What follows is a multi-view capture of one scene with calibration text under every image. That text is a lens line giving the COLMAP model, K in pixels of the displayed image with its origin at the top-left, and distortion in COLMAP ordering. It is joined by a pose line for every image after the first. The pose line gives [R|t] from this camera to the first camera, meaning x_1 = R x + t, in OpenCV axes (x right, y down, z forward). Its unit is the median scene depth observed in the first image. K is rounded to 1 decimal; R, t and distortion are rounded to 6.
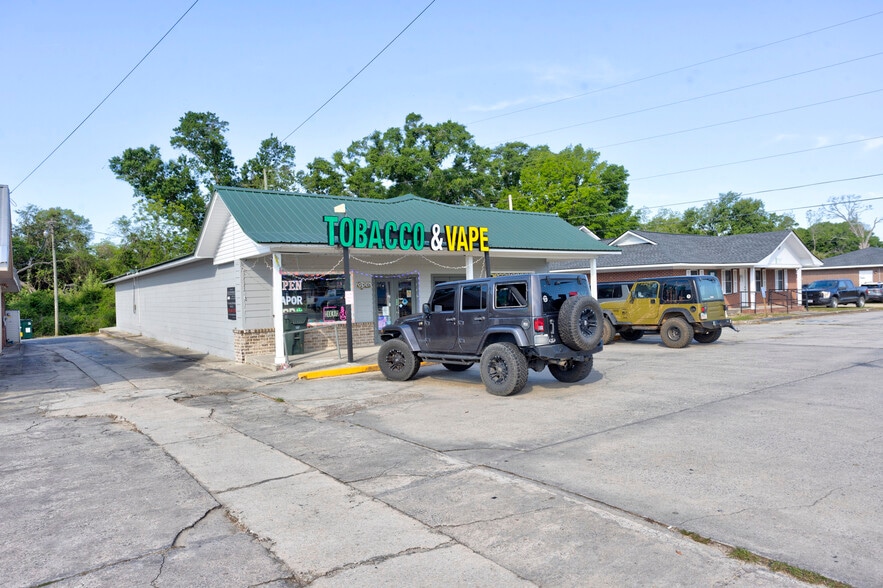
lens RADIAL K [[596.1, 0, 446.3], [0, 596.1, 290.5], [0, 0, 1]] dist [-0.019409, 0.022125]
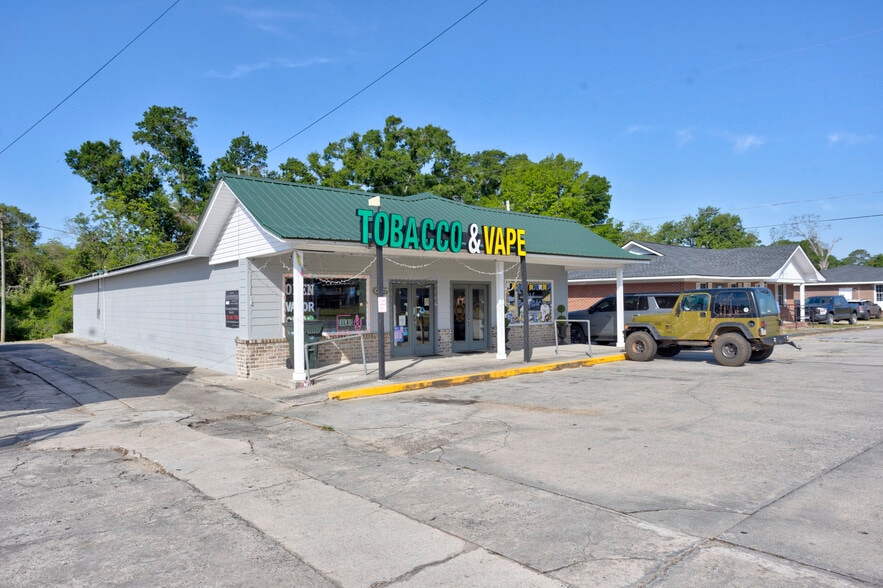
lens RADIAL K [[596.1, 0, 440.1], [0, 596.1, 289.6], [0, 0, 1]] dist [-0.019409, 0.022125]
pose [[0.997649, 0.019454, 0.065715, -0.106081], [-0.018188, 0.999638, -0.019804, 0.004456], [-0.066076, 0.018562, 0.997642, 0.100665]]
